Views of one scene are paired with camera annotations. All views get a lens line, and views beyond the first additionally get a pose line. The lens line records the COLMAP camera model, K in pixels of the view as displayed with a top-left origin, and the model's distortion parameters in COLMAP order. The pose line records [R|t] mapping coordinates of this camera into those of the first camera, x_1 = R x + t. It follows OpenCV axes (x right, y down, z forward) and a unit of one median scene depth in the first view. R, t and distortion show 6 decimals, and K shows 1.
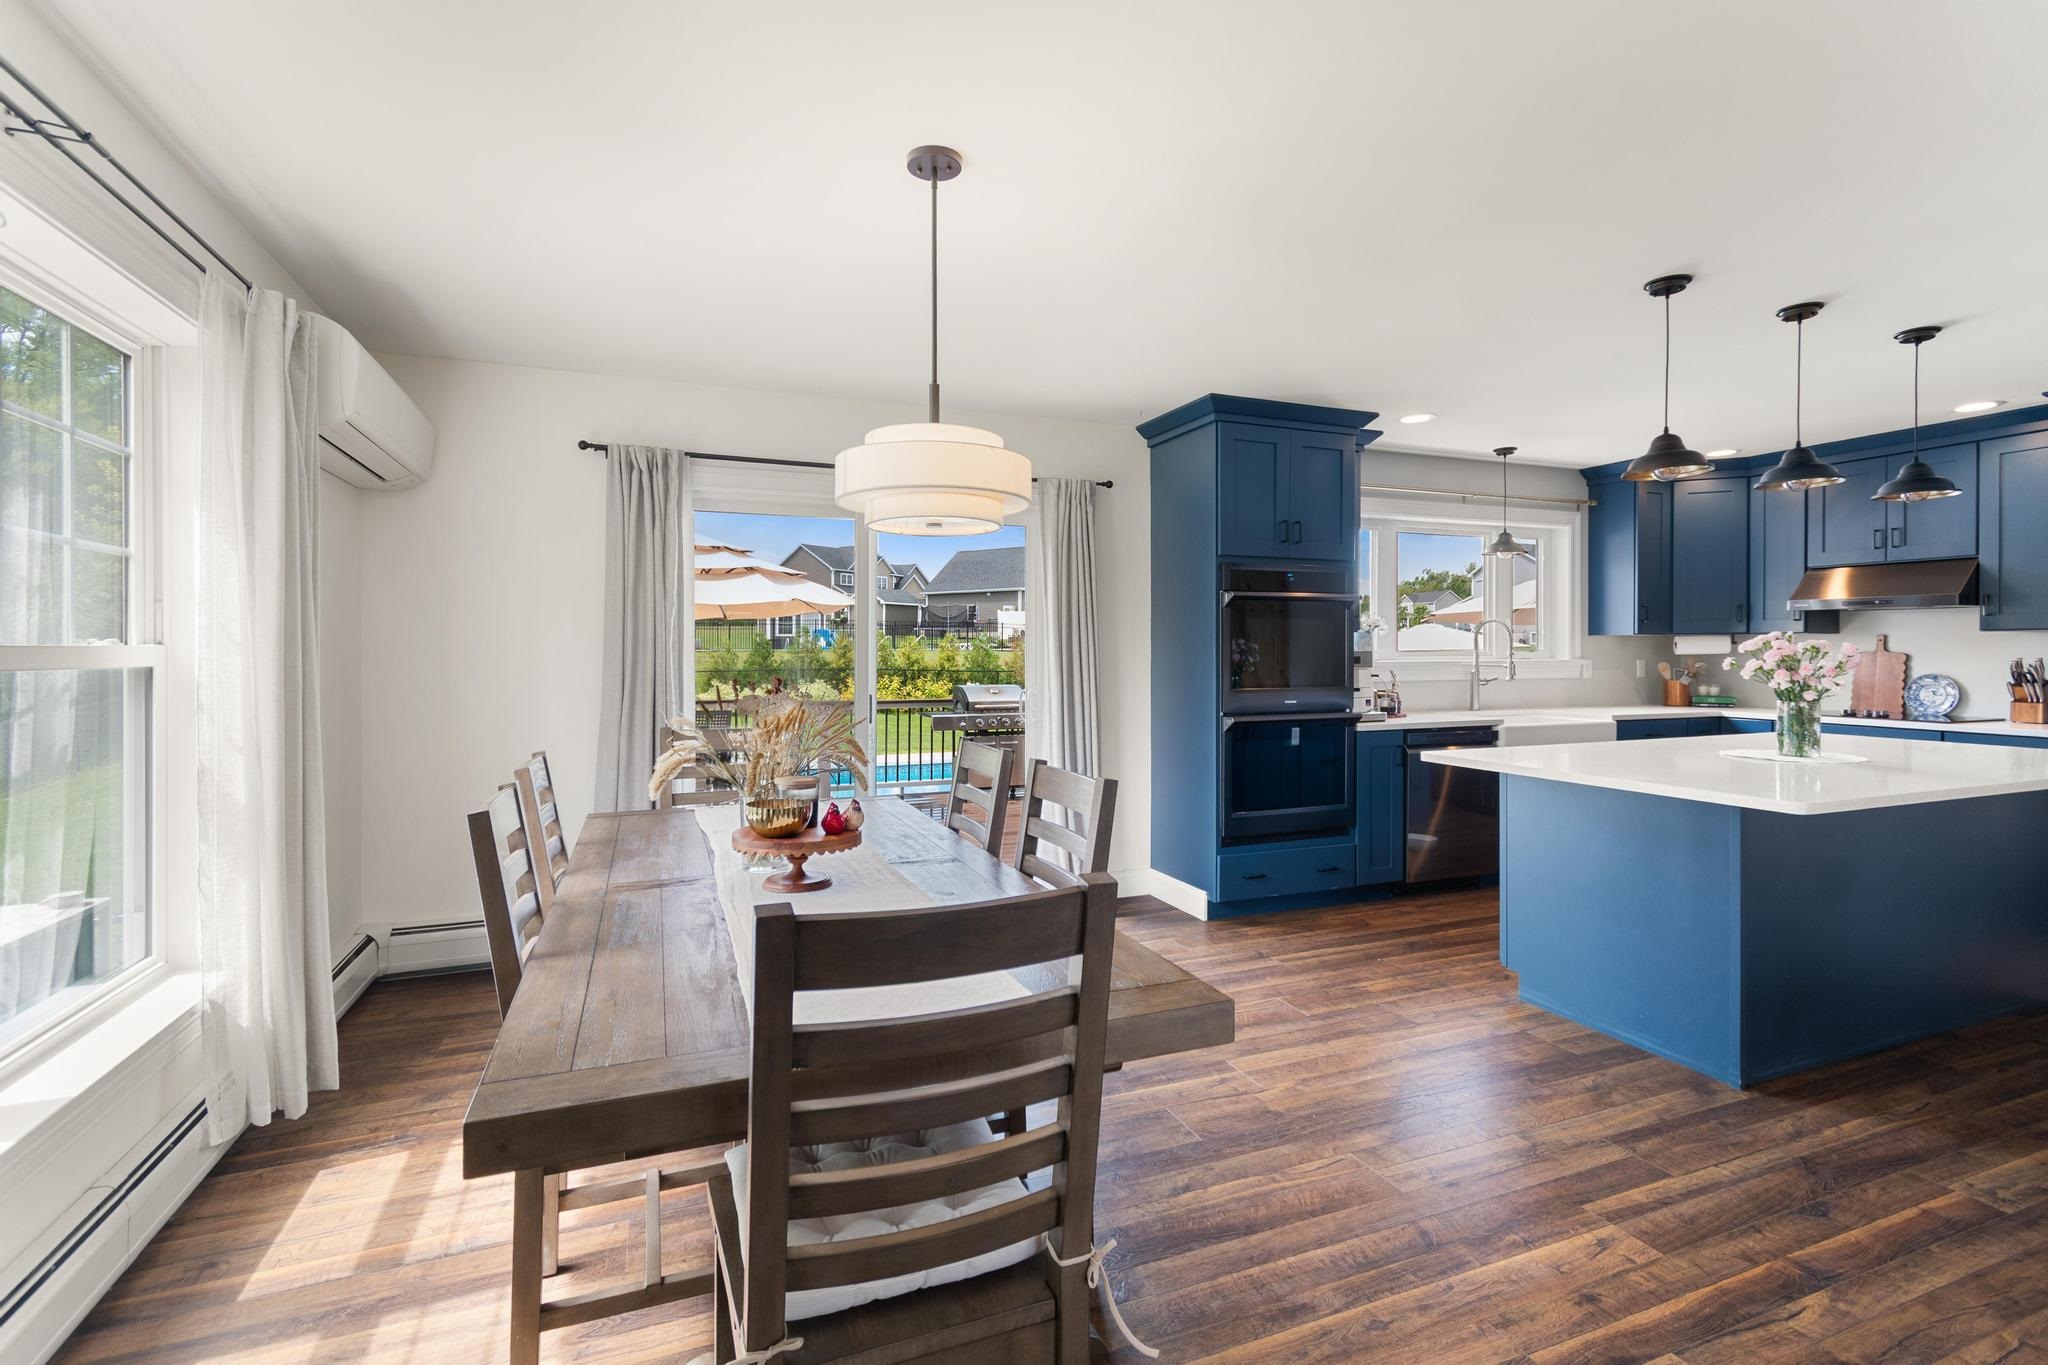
lens RADIAL K [[937.1, 0, 1031.1], [0, 937.1, 659.5], [0, 0, 1]] dist [0.000288, 0.000650]
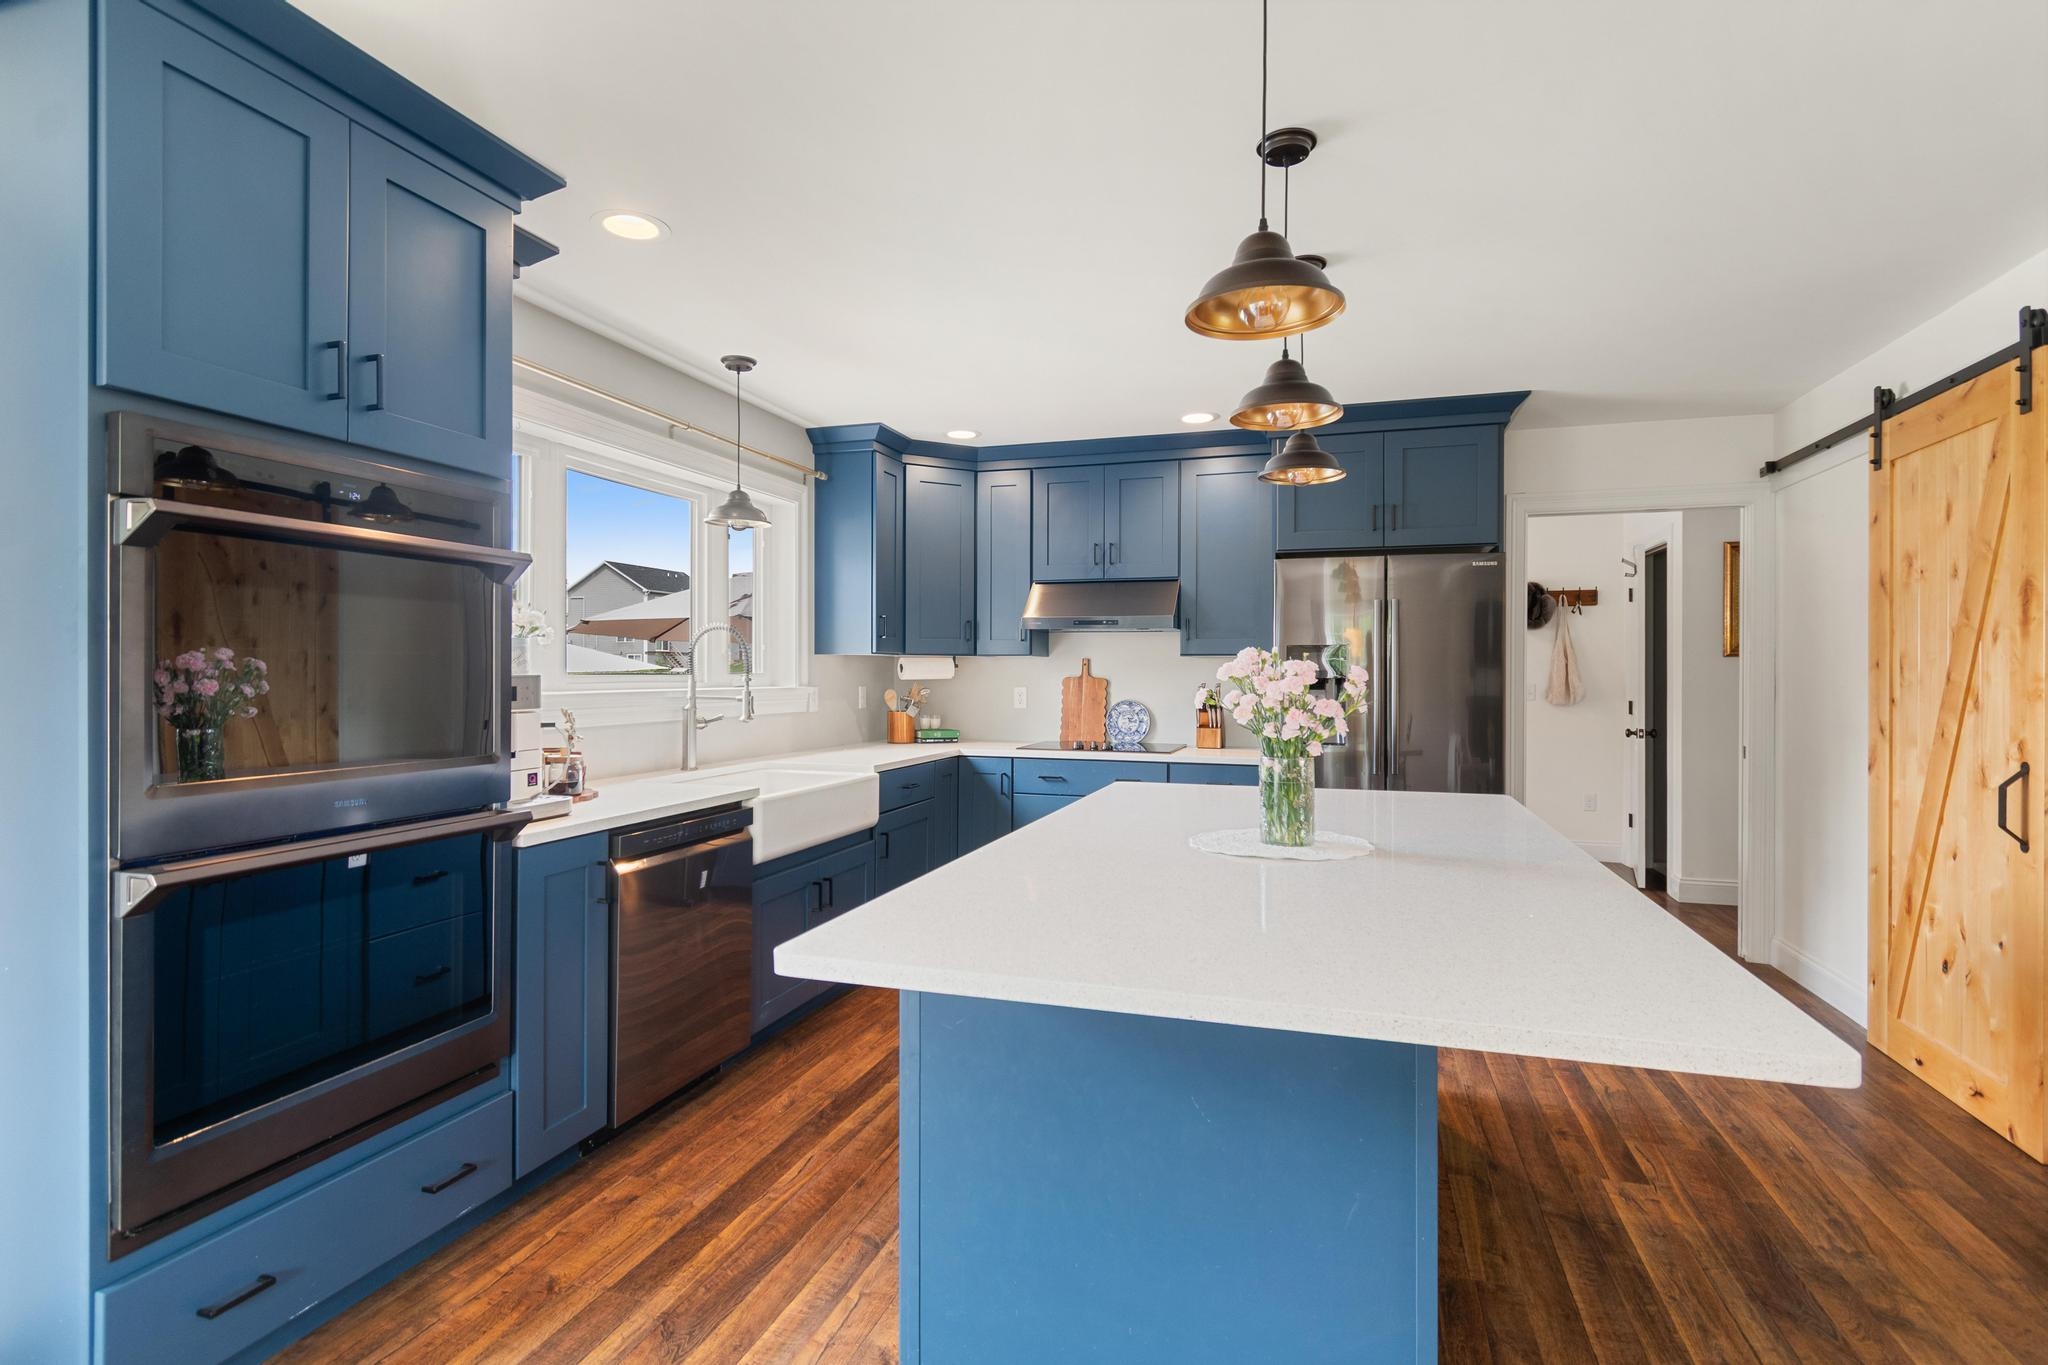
lens RADIAL K [[983.5, 0, 1027.1], [0, 983.5, 676.2], [0, 0, 1]] dist [-0.001335, -0.000893]
pose [[0.634740, 0.001529, 0.772725, 0.132011], [0.002787, 0.999987, -0.004268, -0.005526], [-0.772721, 0.004863, 0.634727, 0.496340]]
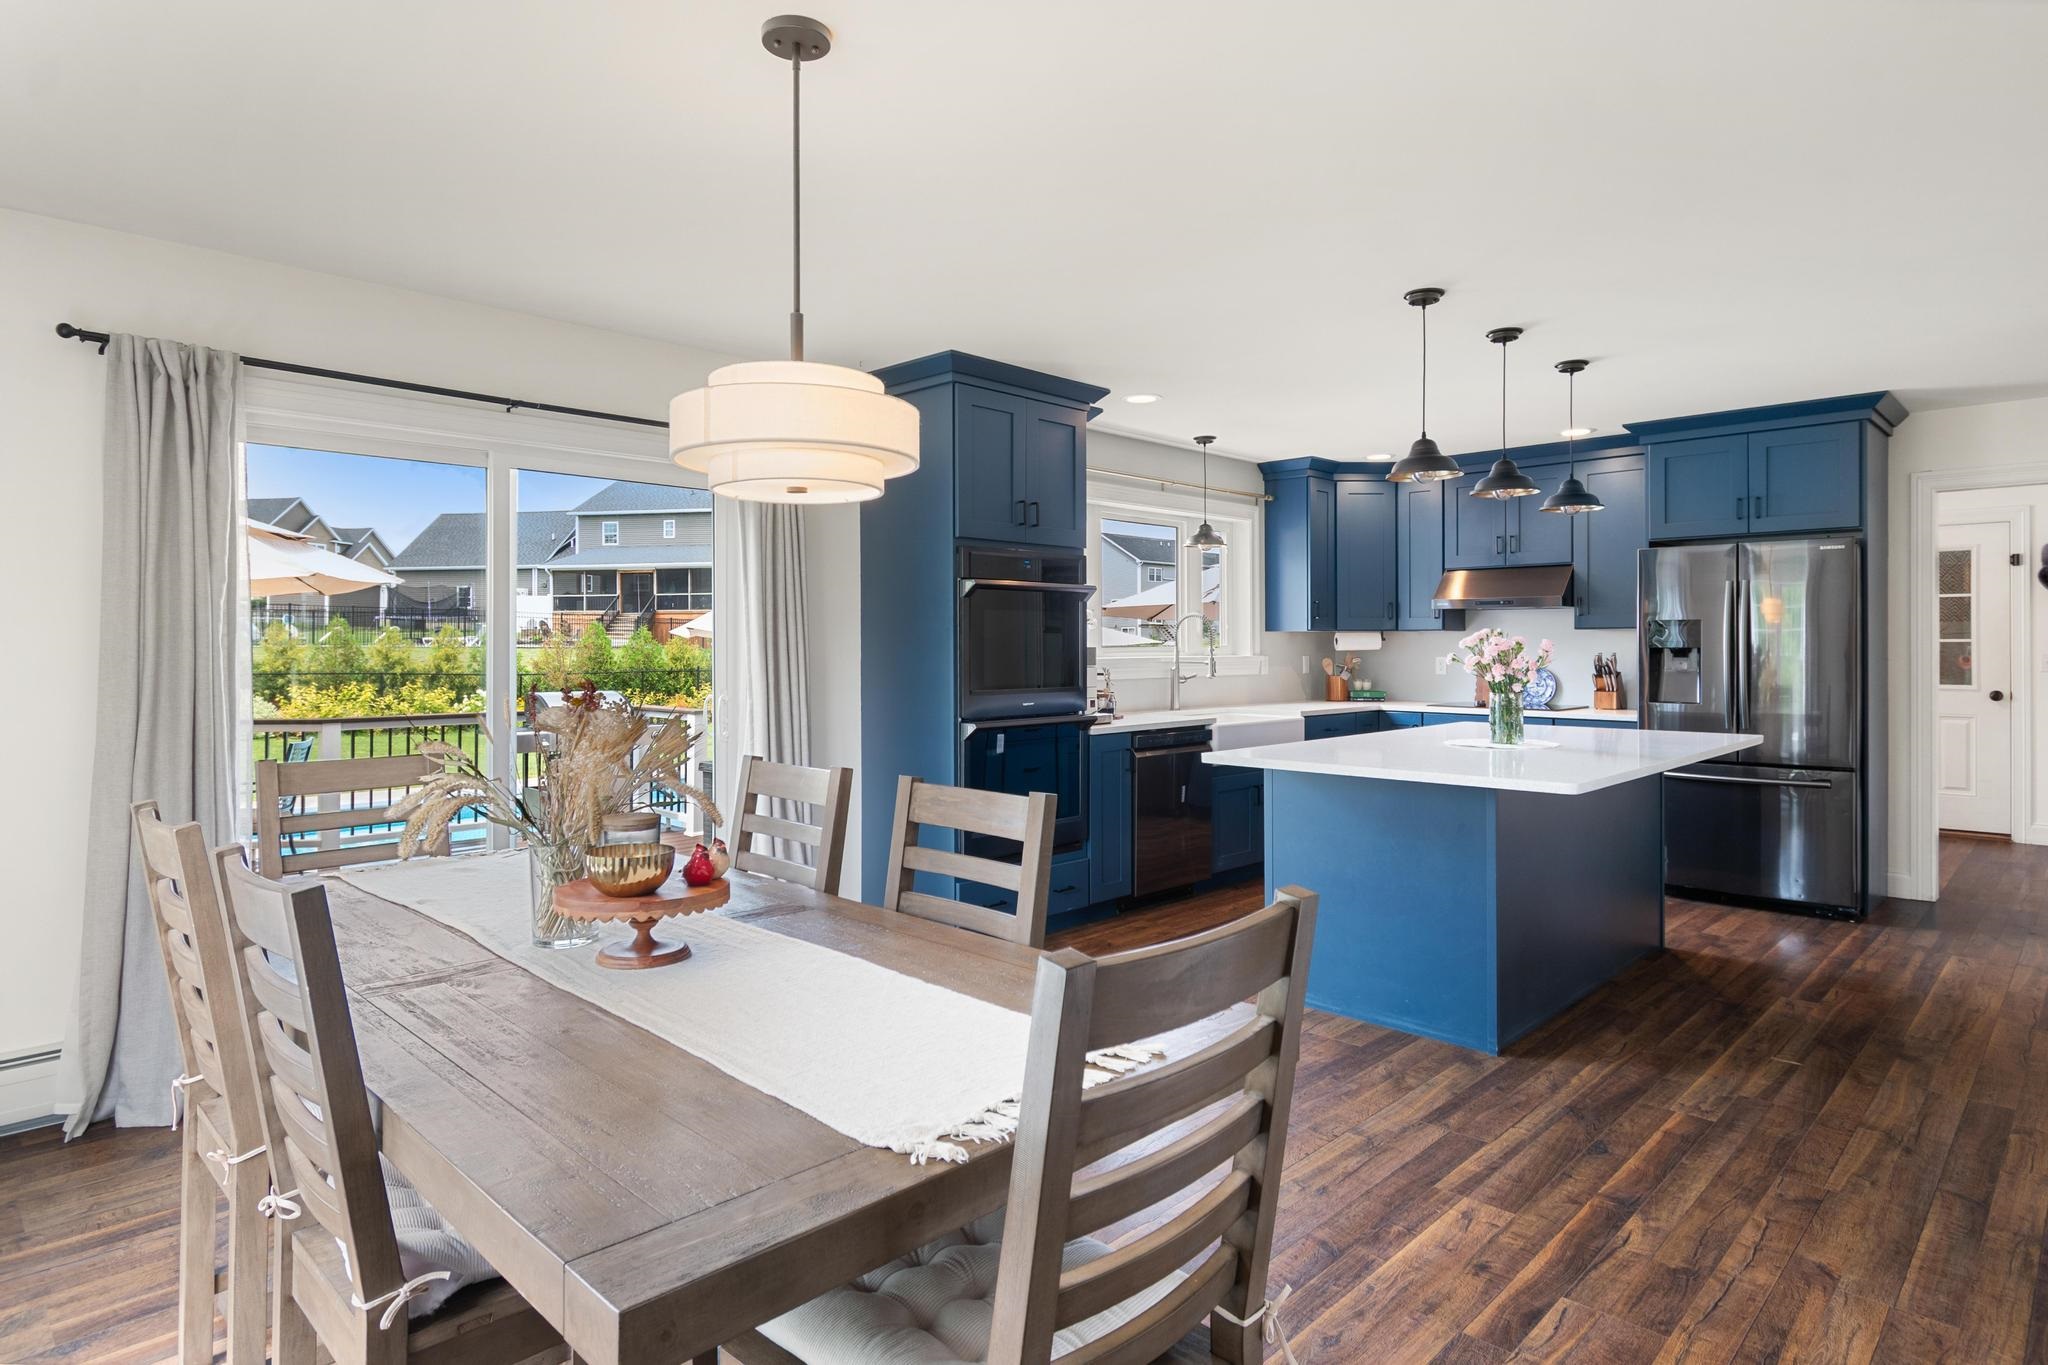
lens RADIAL K [[1121.0, 0, 1021.6], [0, 1121.0, 651.7], [0, 0, 1]] dist [0.000095, -0.003468]
pose [[0.917167, -0.002298, 0.398496, -0.148725], [0.004484, 0.999980, -0.004553, 0.000007], [-0.398478, 0.005962, 0.917159, 0.023083]]
